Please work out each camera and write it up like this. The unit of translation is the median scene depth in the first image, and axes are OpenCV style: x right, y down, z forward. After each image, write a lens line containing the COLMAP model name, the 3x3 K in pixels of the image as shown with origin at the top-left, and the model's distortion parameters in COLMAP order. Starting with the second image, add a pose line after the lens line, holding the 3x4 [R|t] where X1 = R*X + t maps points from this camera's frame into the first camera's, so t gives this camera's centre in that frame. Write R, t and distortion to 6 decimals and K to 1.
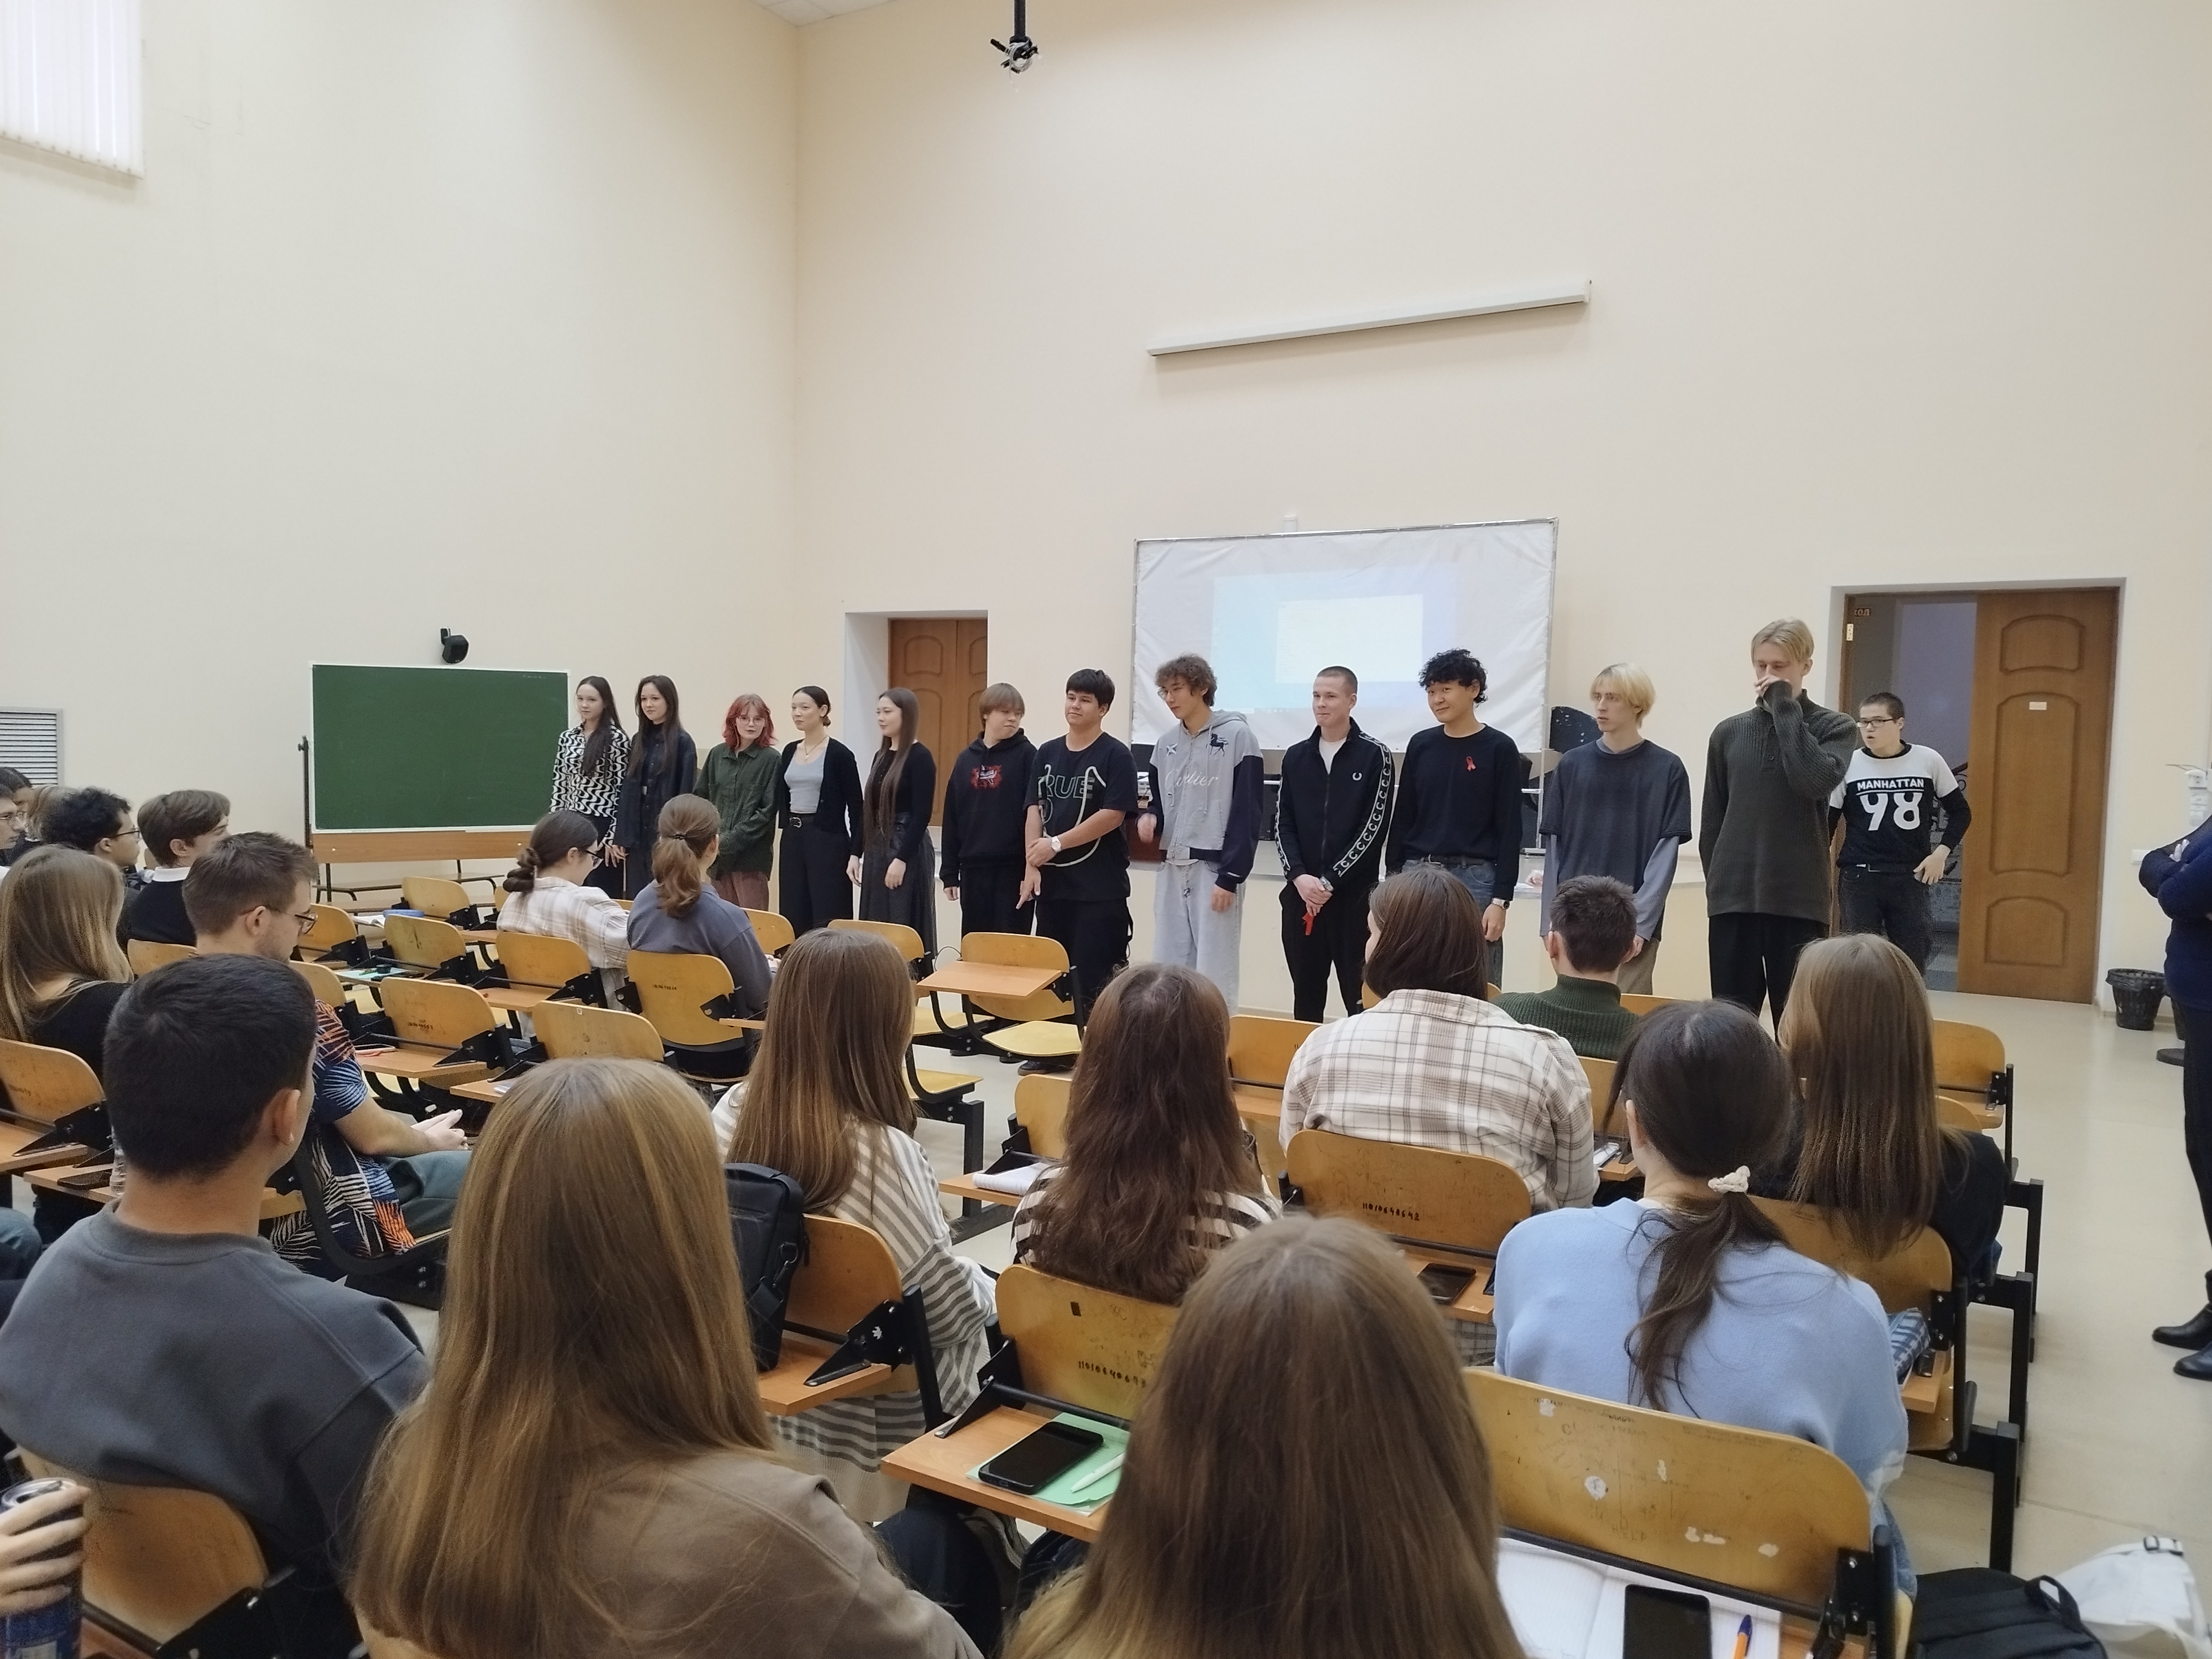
lens RADIAL K [[1580.9, 0, 1093.2], [0, 1580.9, 826.5], [0, 0, 1]] dist [-0.007337, -0.006203]
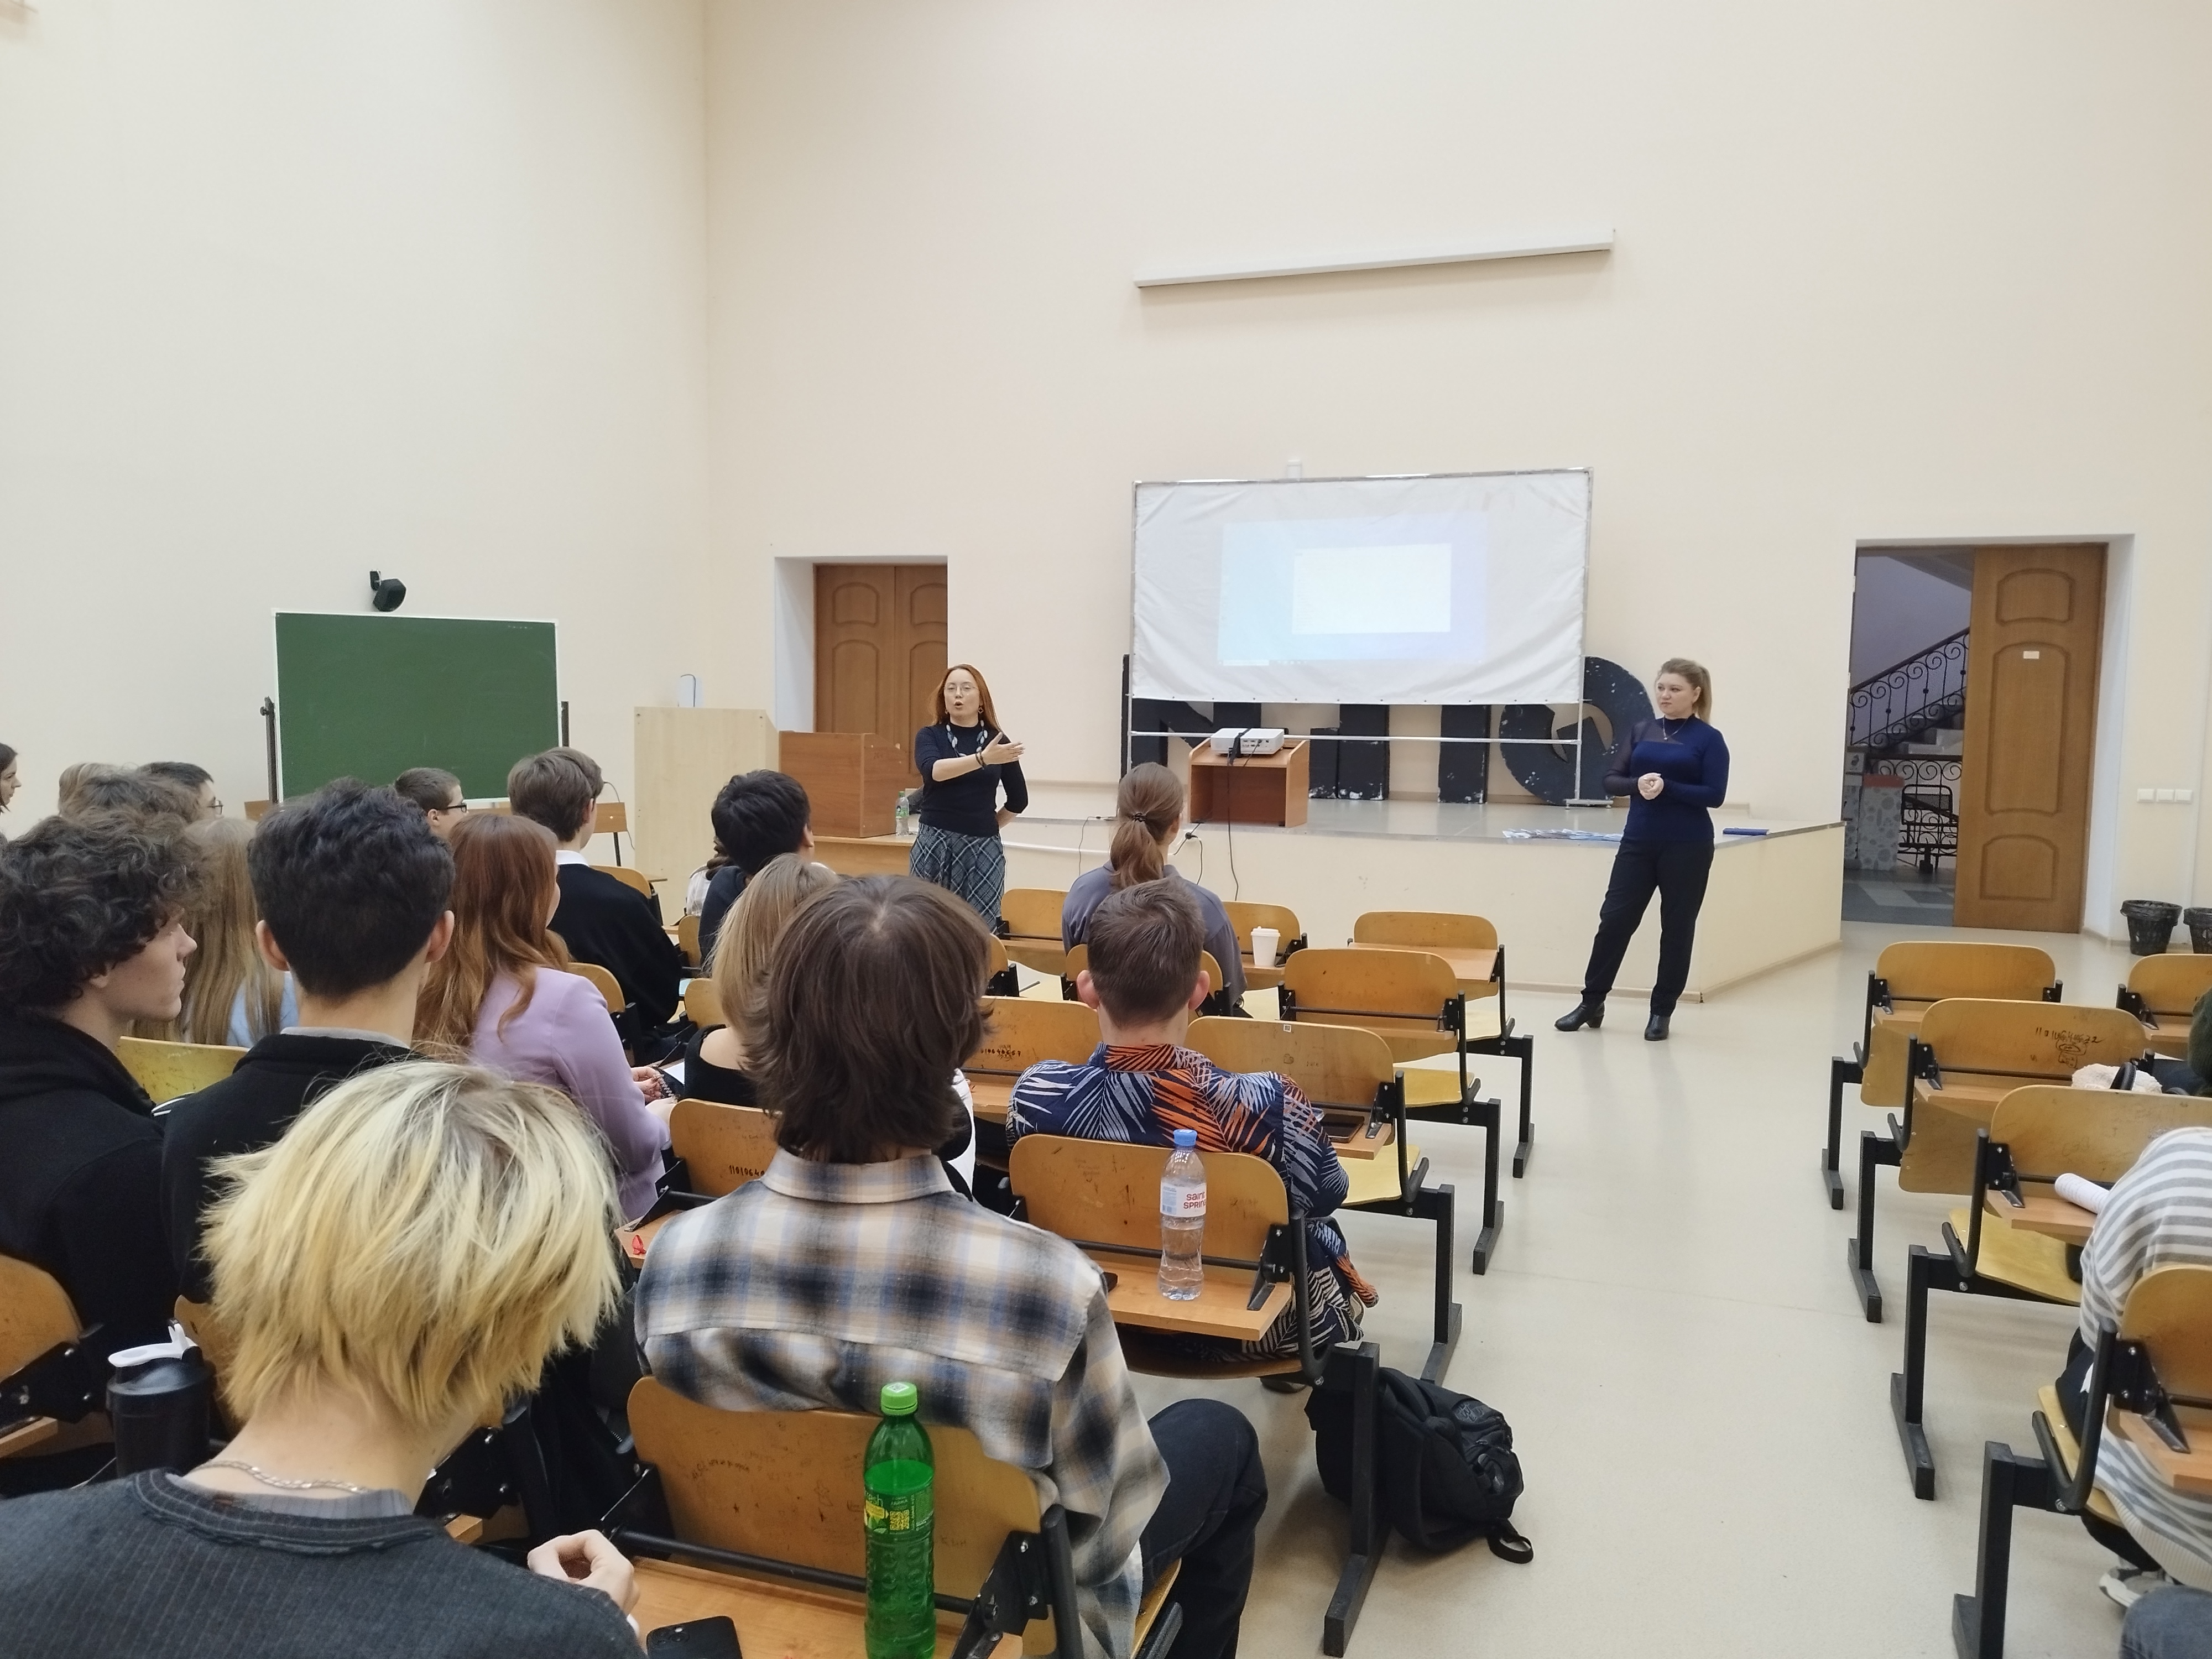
lens RADIAL K [[1580.9, 0, 1108.7], [0, 1580.9, 820.5], [0, 0, 1]] dist [-0.007337, -0.006203]
pose [[0.979410, -0.024568, 0.200382, -0.210167], [0.019017, 0.999382, 0.029577, -0.007912], [-0.200985, -0.025158, 0.979271, 0.079161]]
